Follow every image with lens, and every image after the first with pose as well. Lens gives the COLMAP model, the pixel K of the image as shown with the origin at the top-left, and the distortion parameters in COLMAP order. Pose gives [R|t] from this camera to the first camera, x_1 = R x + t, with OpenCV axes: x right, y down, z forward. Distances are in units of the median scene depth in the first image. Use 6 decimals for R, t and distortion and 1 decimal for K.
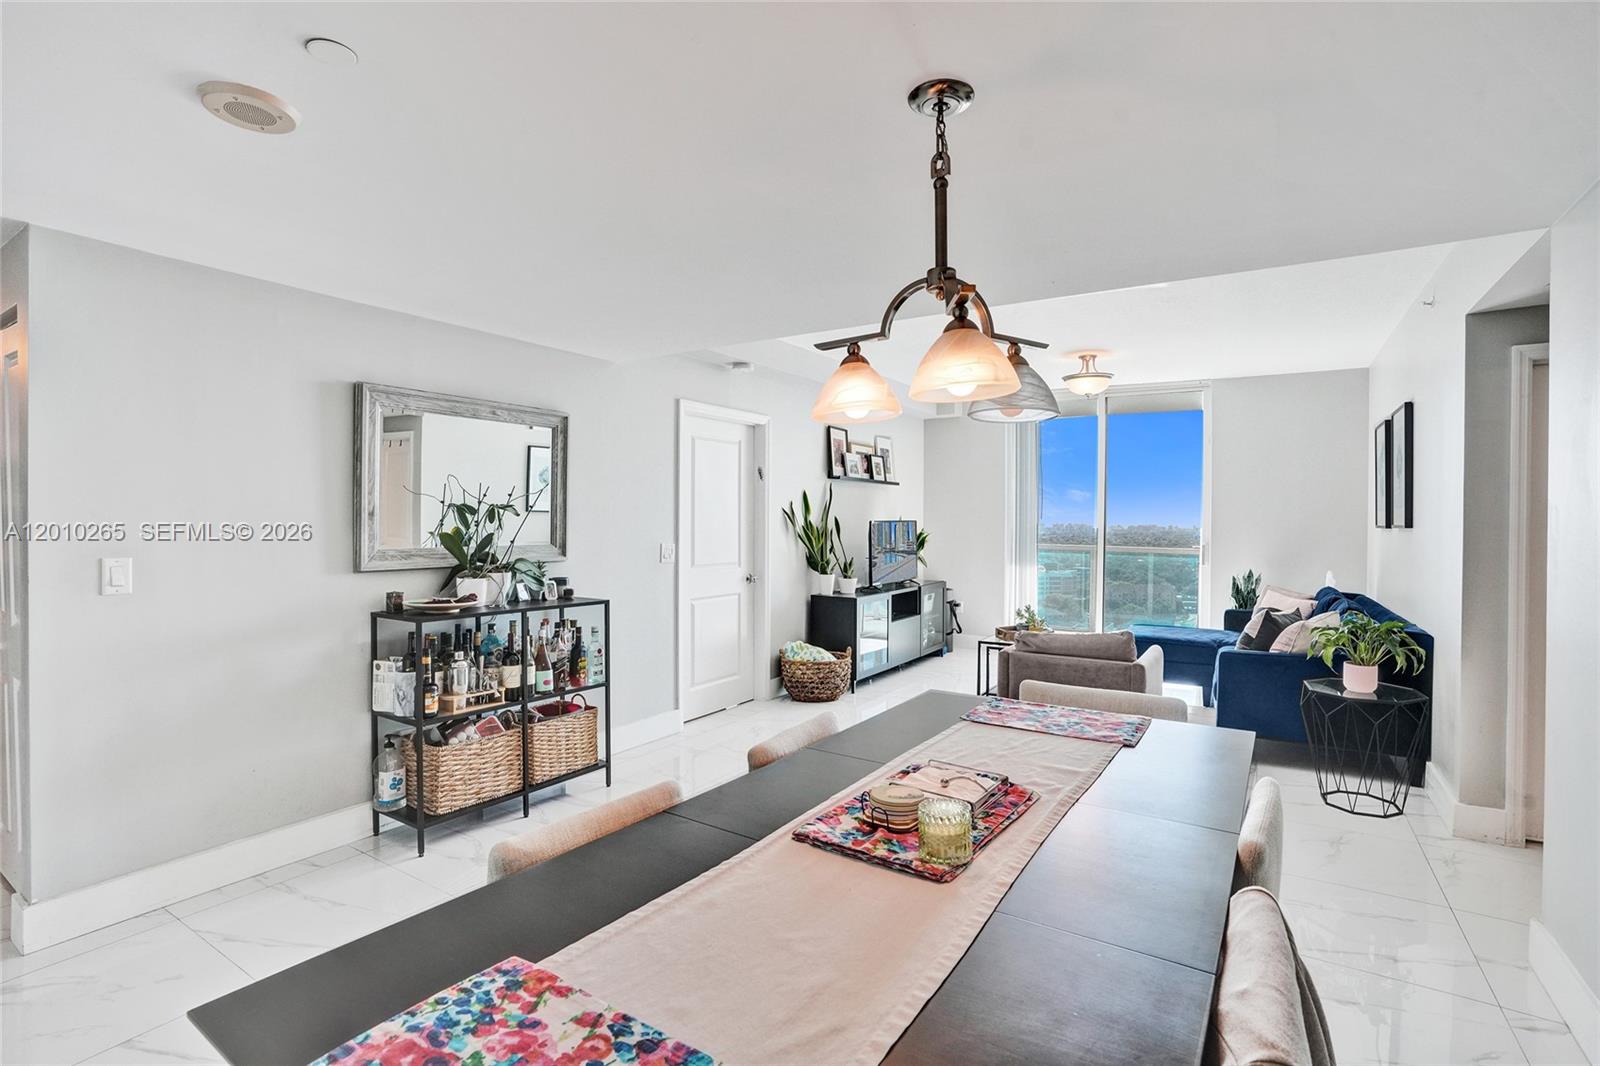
lens RADIAL K [[785.8, 0, 821.7], [0, 785.8, 531.0], [0, 0, 1]] dist [0.002427, 0.000500]
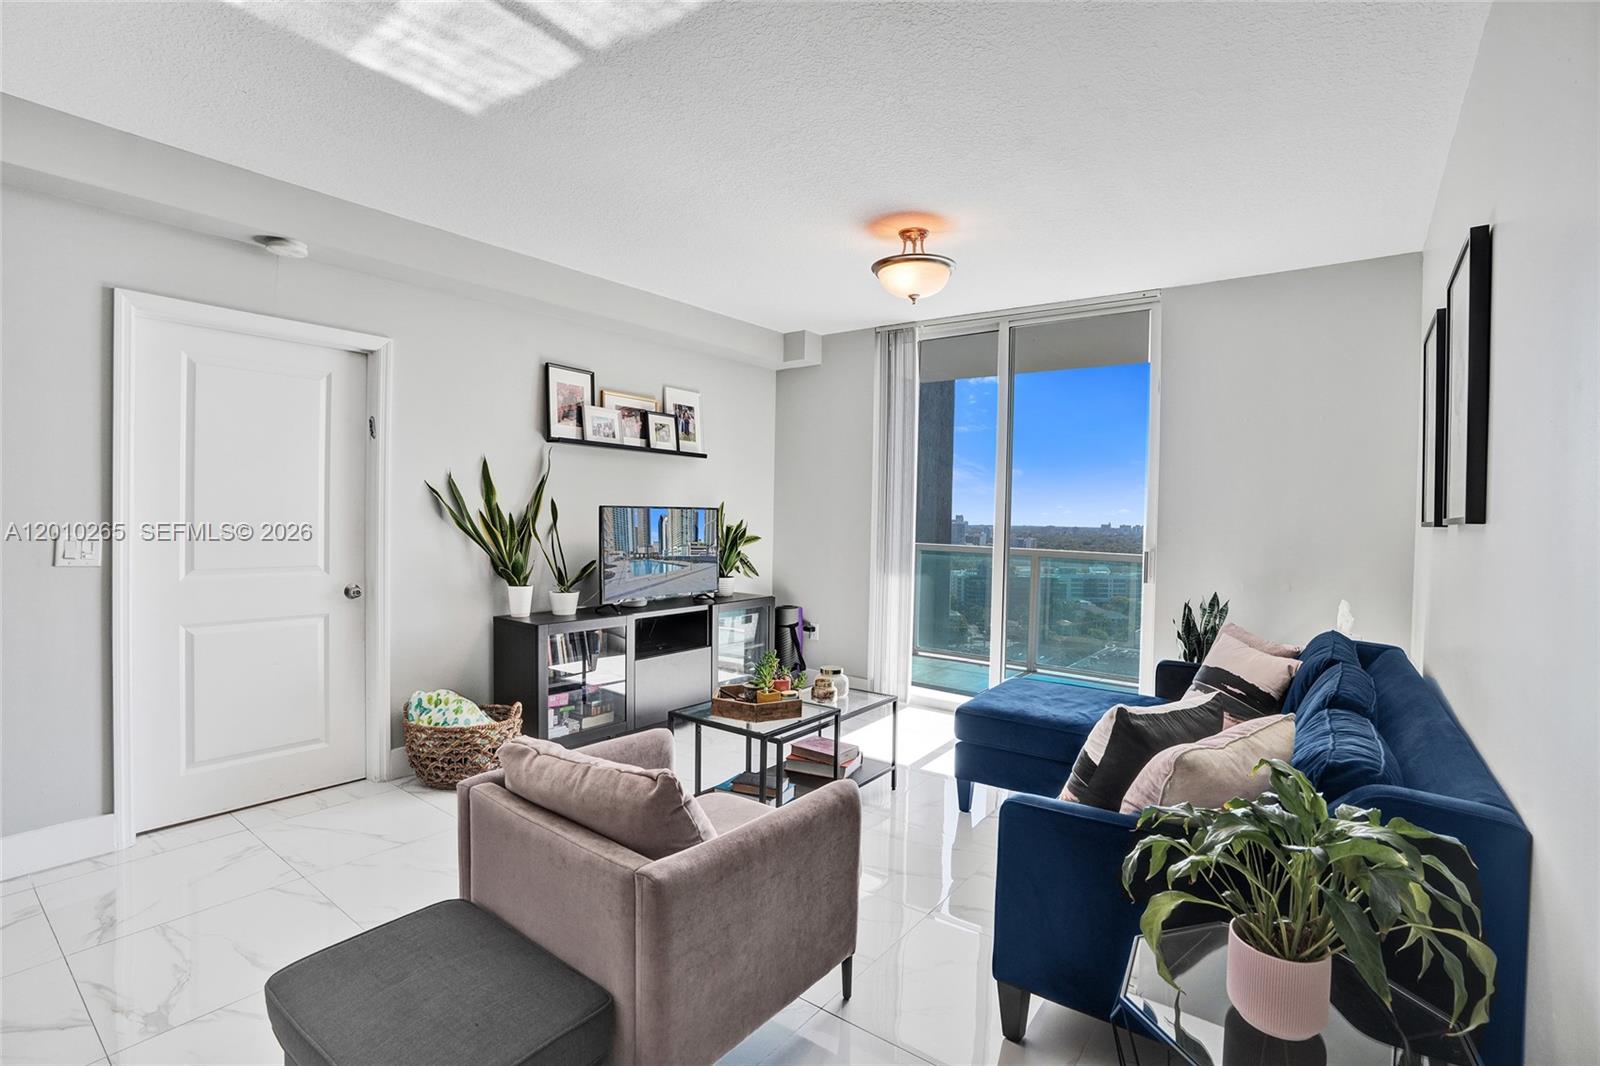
lens RADIAL K [[752.0, 0, 806.9], [0, 752.0, 529.0], [0, 0, 1]] dist [-0.056509, 0.029458]
pose [[0.992117, 0.015504, -0.124348, 0.311174], [-0.015131, 0.999878, 0.003939, 0.001789], [0.124394, -0.002027, 0.992231, 0.400852]]
